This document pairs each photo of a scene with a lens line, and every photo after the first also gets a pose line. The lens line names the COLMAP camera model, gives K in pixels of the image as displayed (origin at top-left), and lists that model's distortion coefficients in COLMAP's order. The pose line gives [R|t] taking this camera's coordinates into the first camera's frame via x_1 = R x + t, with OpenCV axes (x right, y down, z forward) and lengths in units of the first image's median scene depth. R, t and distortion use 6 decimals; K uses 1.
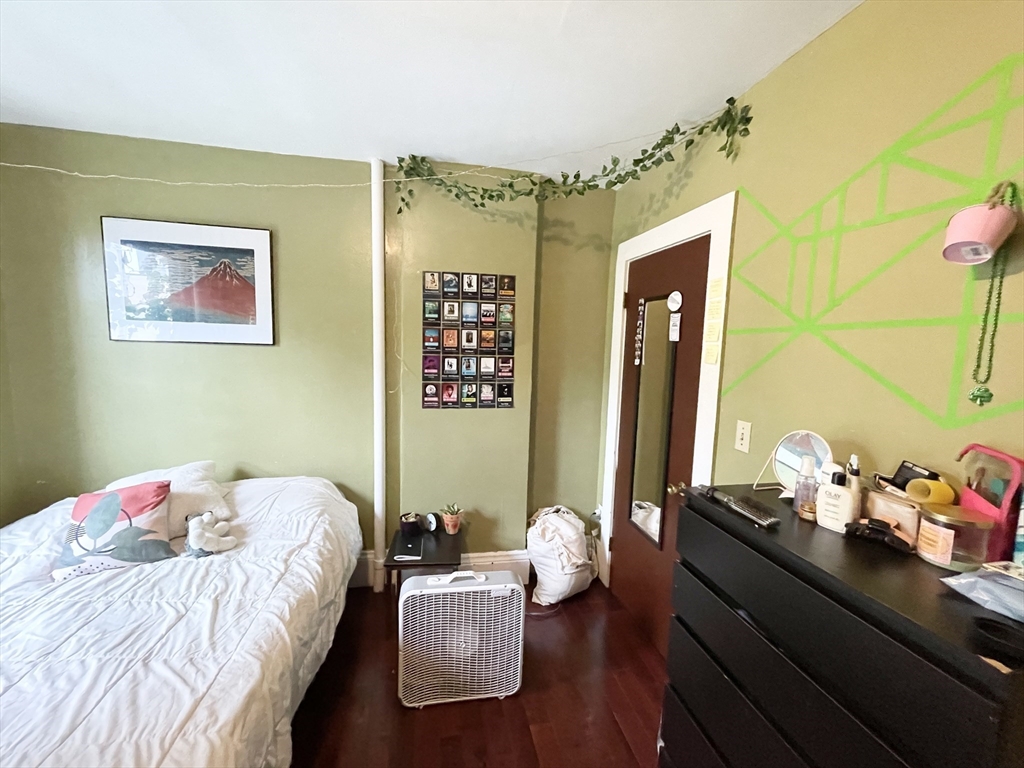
lens RADIAL K [[412.3, 0, 513.8], [0, 412.3, 385.9], [0, 0, 1]] dist [-0.002085, -0.000629]
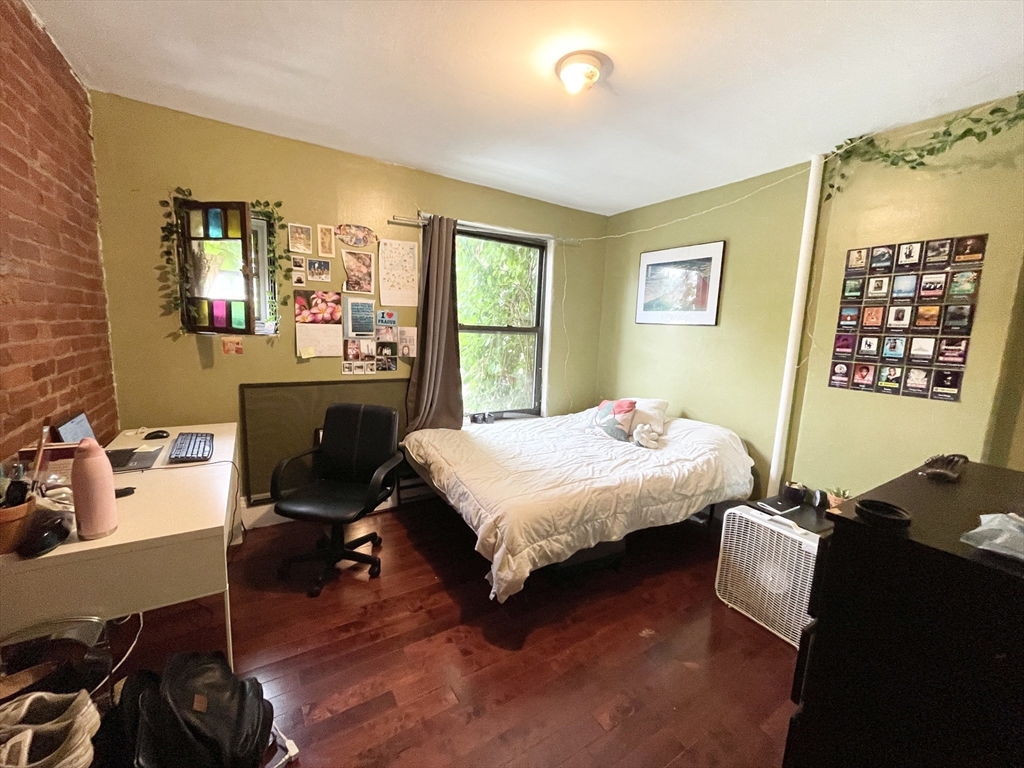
lens RADIAL K [[412.3, 0, 513.5], [0, 412.3, 384.0], [0, 0, 1]] dist [-0.002085, -0.000629]
pose [[0.356008, 0.115406, -0.927329, 0.442272], [-0.130505, 0.988760, 0.072949, 0.075685], [0.925325, 0.095051, 0.367068, -0.091611]]
